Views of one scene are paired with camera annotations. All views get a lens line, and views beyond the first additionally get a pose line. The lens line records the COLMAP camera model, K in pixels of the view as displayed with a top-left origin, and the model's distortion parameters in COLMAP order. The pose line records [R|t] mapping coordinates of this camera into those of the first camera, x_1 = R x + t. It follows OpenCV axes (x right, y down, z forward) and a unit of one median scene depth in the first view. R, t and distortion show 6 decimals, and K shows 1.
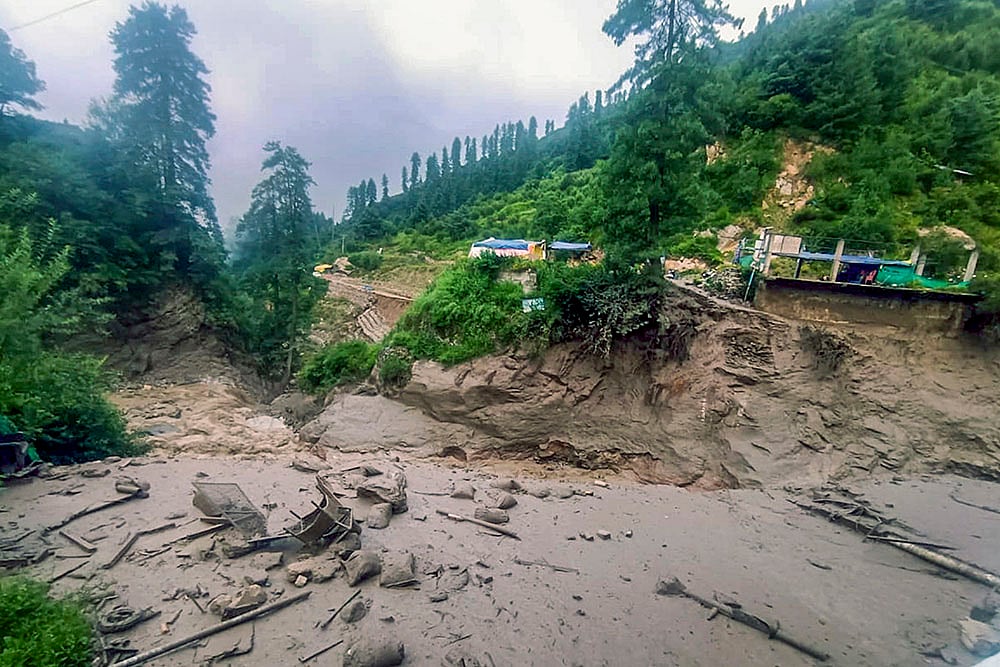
lens RADIAL K [[3327.6, 0, 500.0], [0, 3327.6, 333.6], [0, 0, 1]] dist [0.329889, 0.000000]
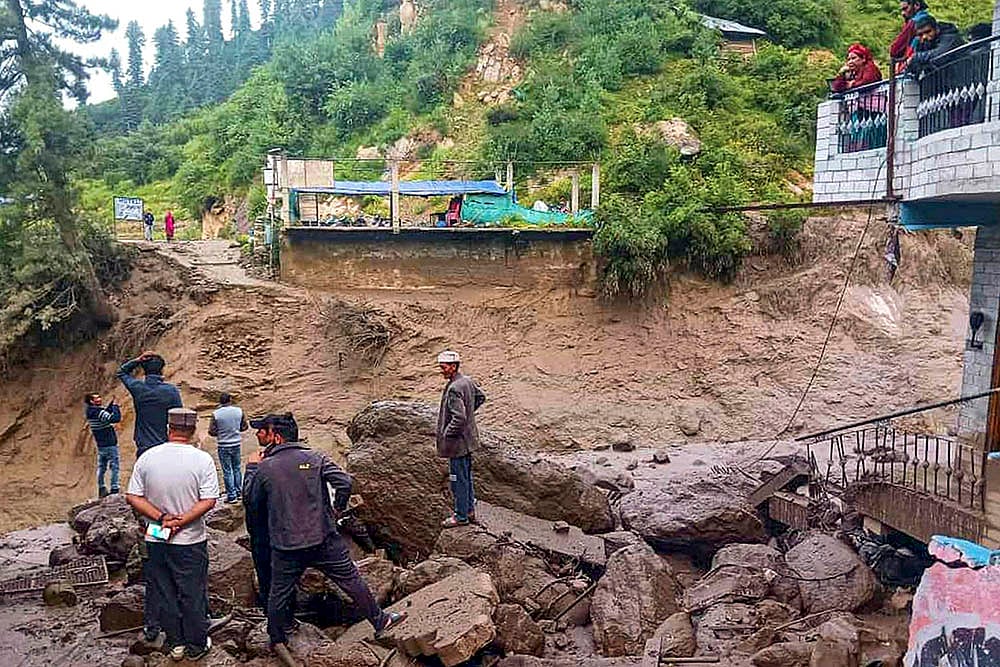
lens RADIAL K [[3327.6, 0, 499.9], [0, 3327.6, 332.9], [0, 0, 1]] dist [0.329889, 0.000000]
pose [[0.770948, -0.094006, 0.629923, -0.290150], [0.089363, 0.995229, 0.039152, -0.018549], [-0.630598, 0.026108, 0.775670, 0.498263]]
